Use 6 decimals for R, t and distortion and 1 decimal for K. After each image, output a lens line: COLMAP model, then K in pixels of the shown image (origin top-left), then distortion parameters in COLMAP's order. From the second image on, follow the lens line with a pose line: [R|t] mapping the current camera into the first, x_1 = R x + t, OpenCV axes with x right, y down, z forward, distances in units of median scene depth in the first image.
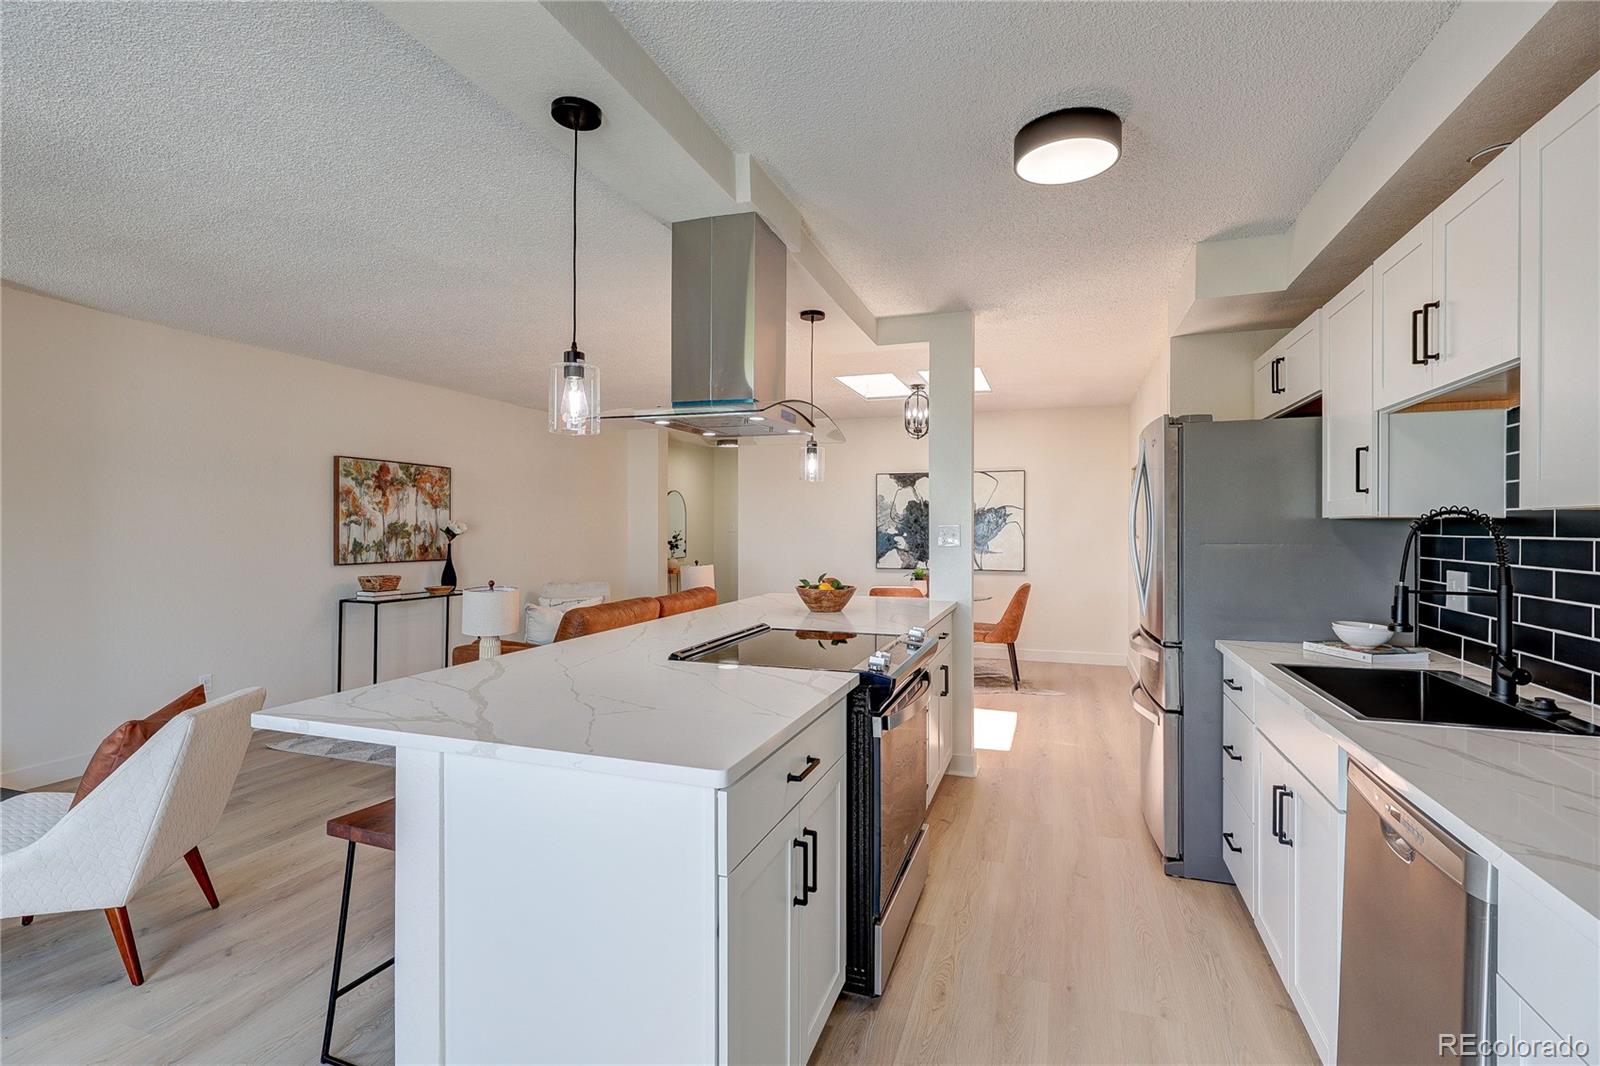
lens RADIAL K [[746.5, 0, 800.1], [0, 746.5, 531.4], [0, 0, 1]] dist [-0.011213, 0.003250]
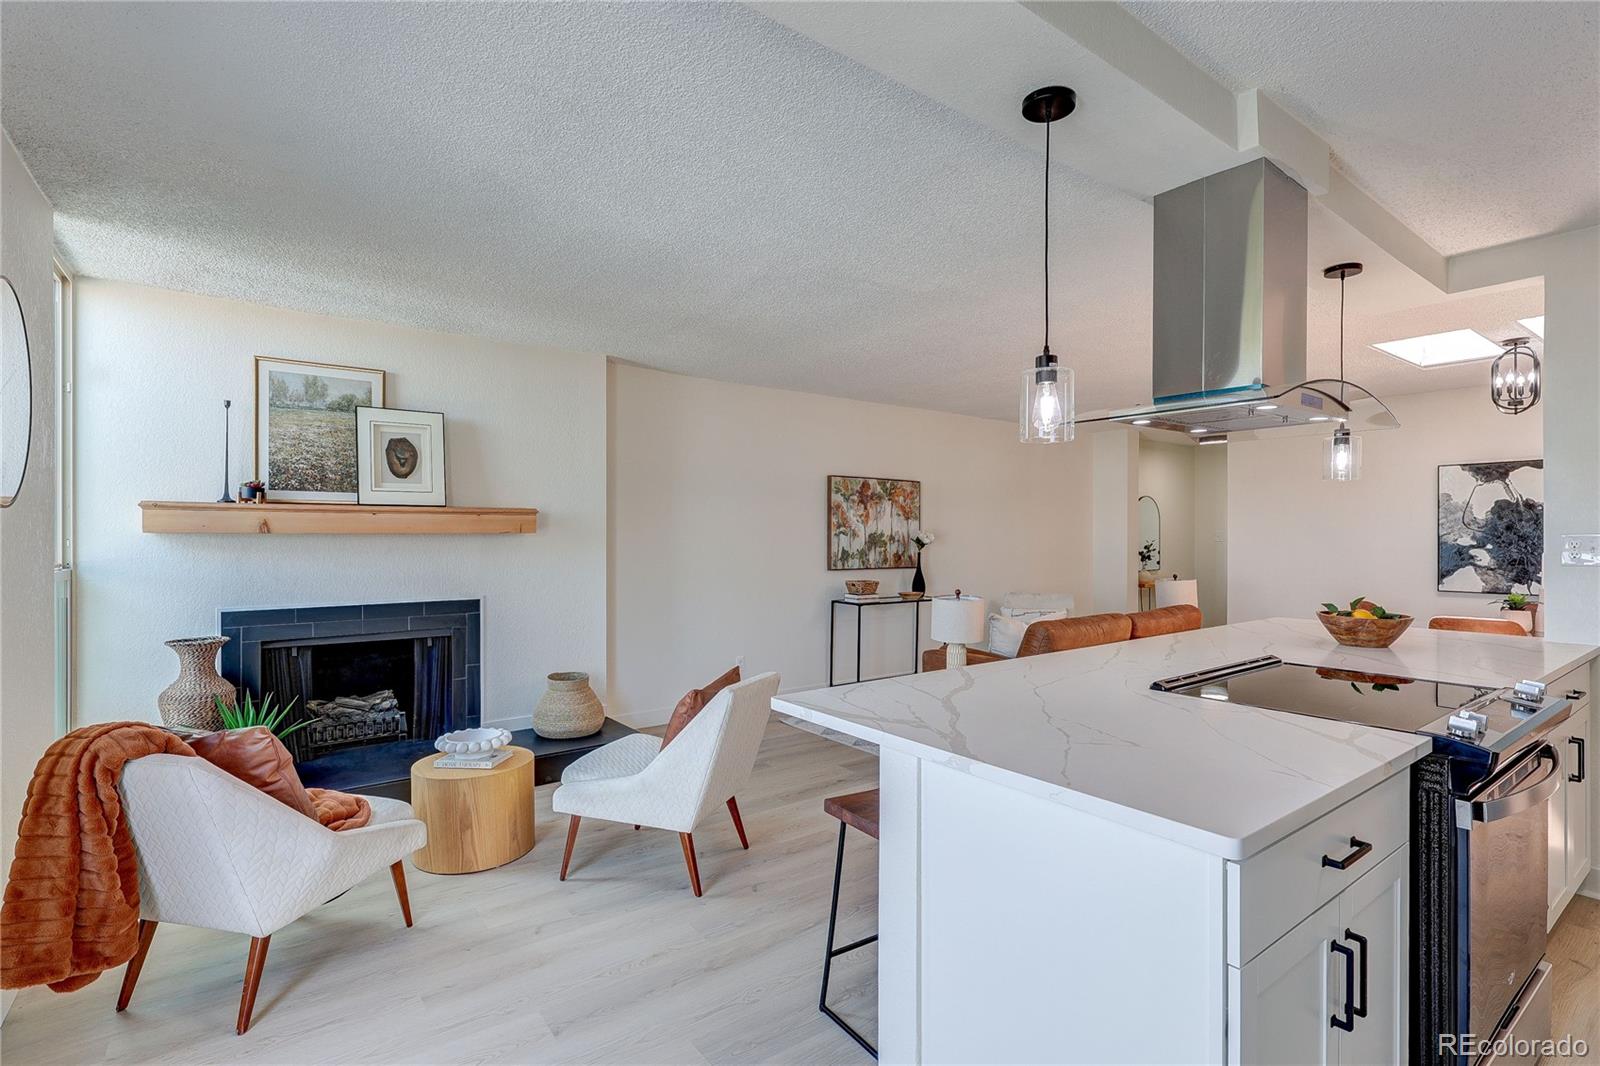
lens RADIAL K [[746.5, 0, 788.0], [0, 746.5, 542.8], [0, 0, 1]] dist [-0.011213, 0.003250]
pose [[0.819046, 0.003557, -0.573717, -0.008595], [-0.001289, 0.999990, 0.004359, -0.002067], [0.573726, -0.002831, 0.819042, 0.009985]]
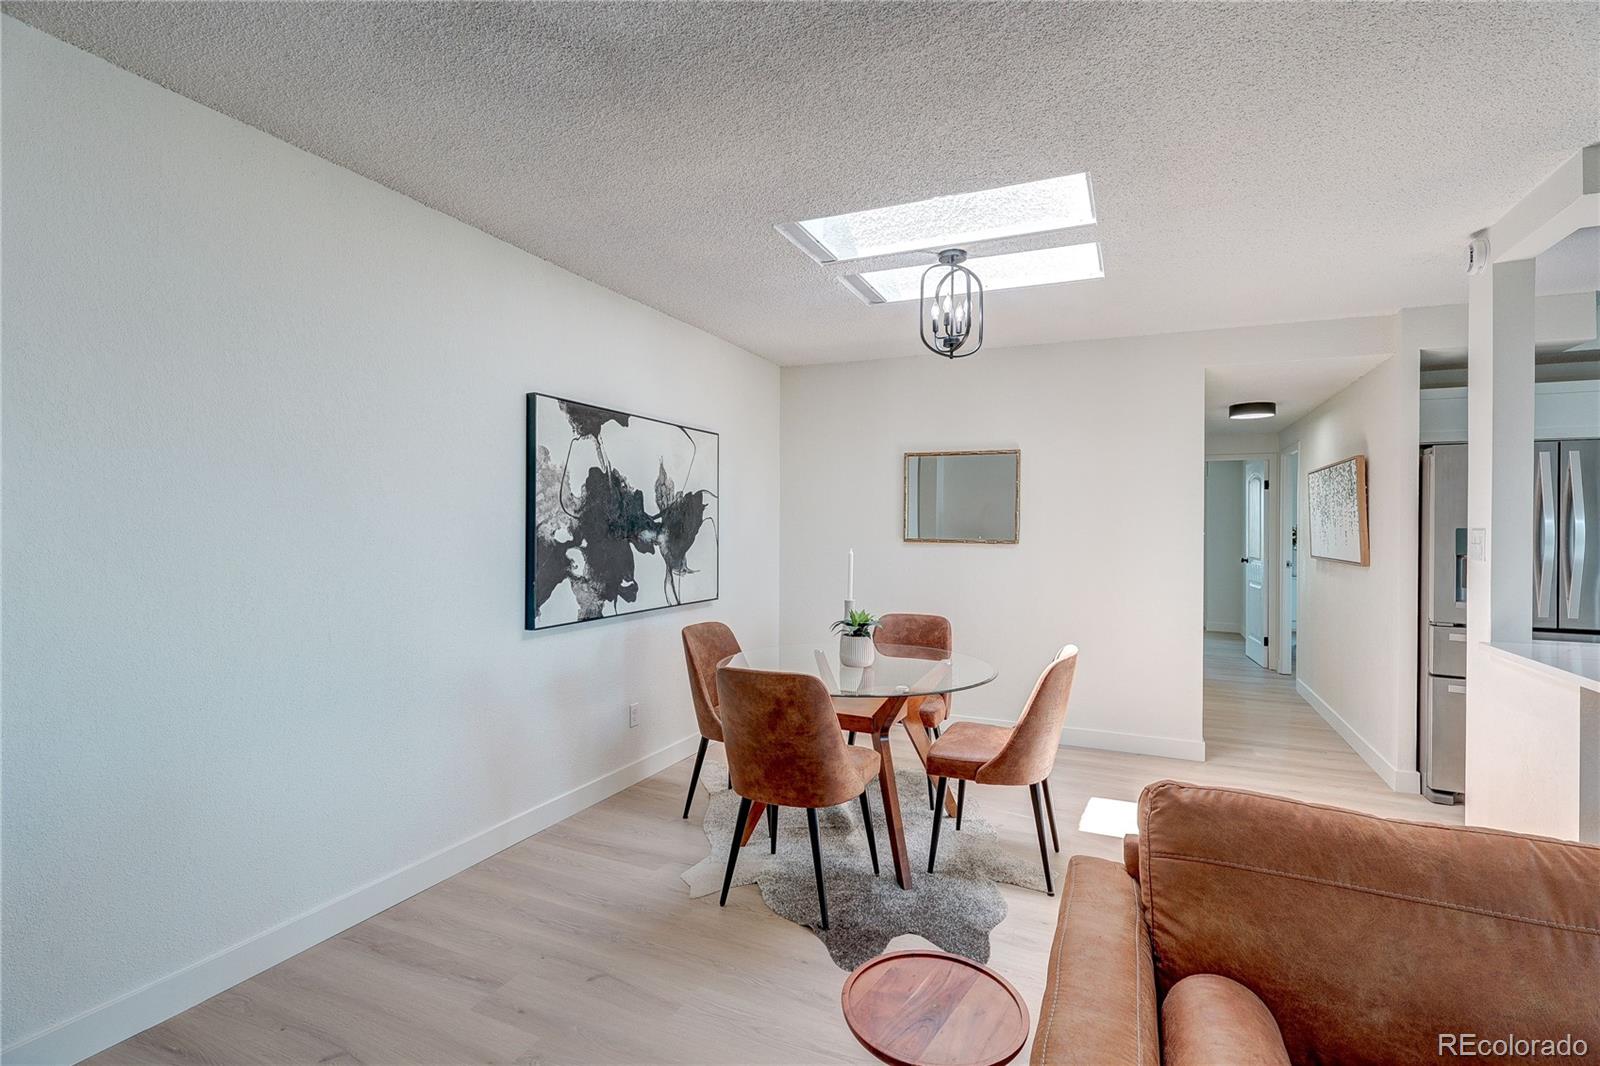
lens RADIAL K [[746.5, 0, 797.6], [0, 746.5, 523.1], [0, 0, 1]] dist [-0.011213, 0.003250]
pose [[0.089167, 0.003426, 0.996011, -0.395892], [-0.002378, 0.999992, -0.003227, -0.008742], [-0.996014, -0.002081, 0.089175, 1.154376]]
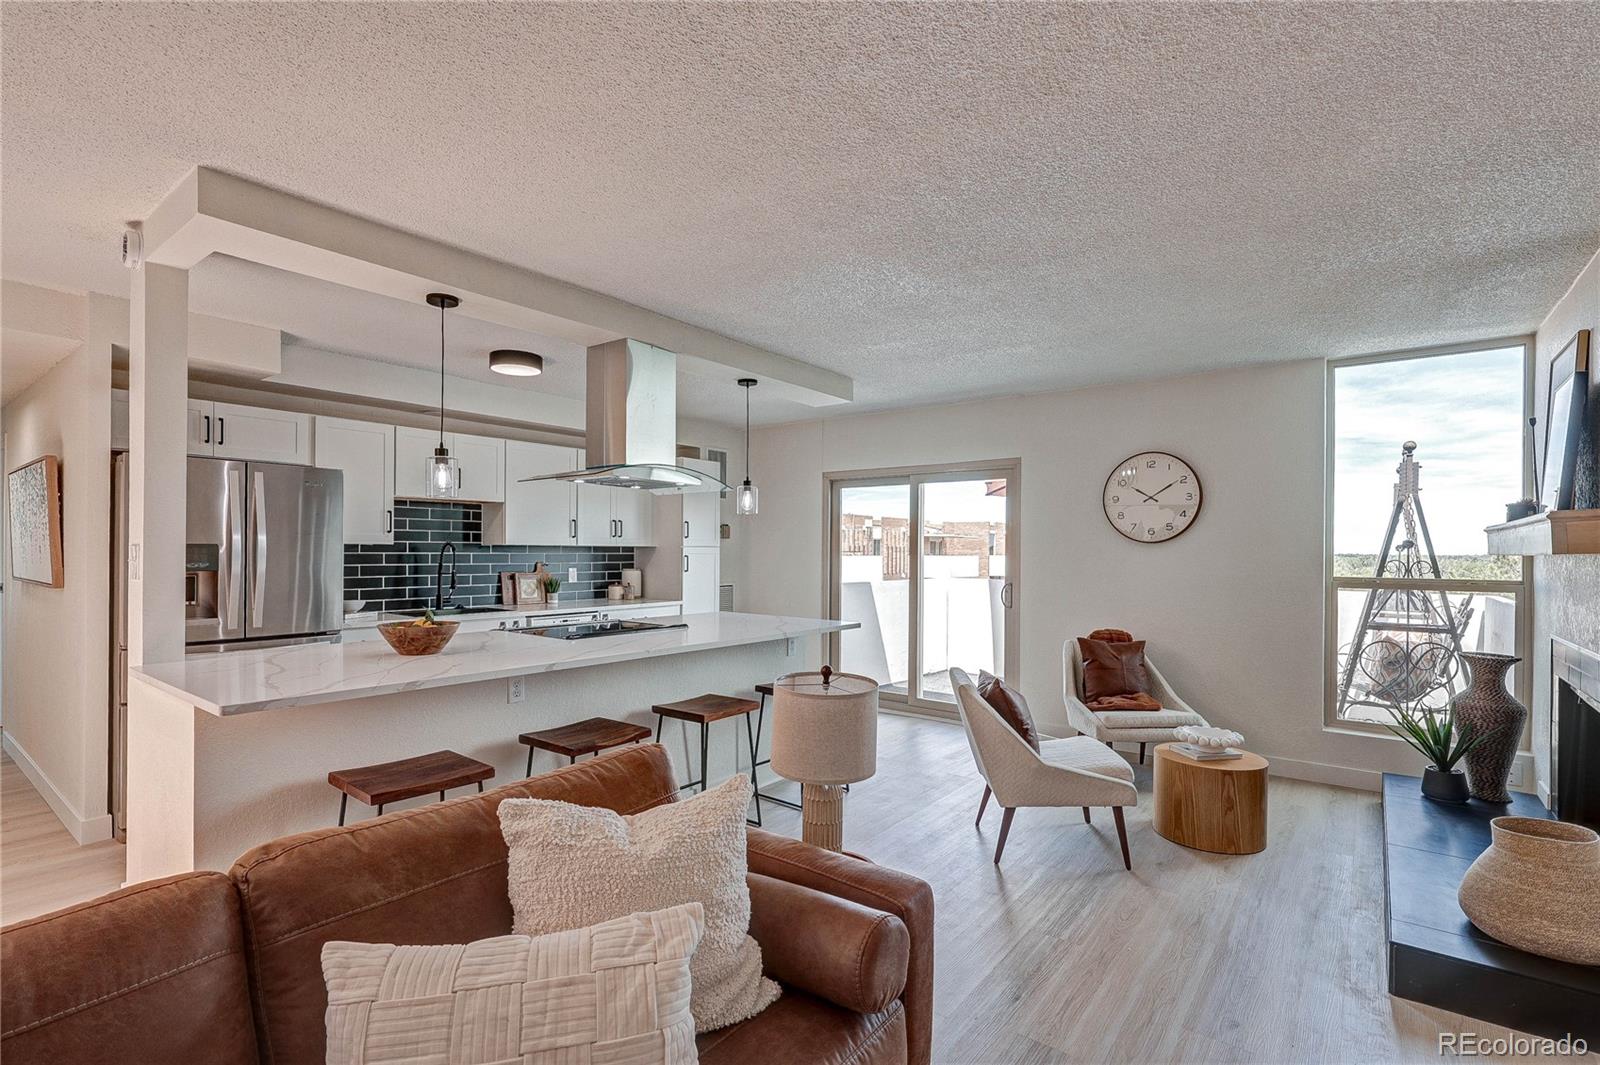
lens RADIAL K [[746.5, 0, 803.2], [0, 746.5, 552.0], [0, 0, 1]] dist [-0.011213, 0.003250]
pose [[-0.951184, -0.010975, 0.308430, -0.397472], [-0.008464, 0.999919, 0.009477, -0.011120], [-0.308510, 0.006404, -0.951200, 1.052176]]
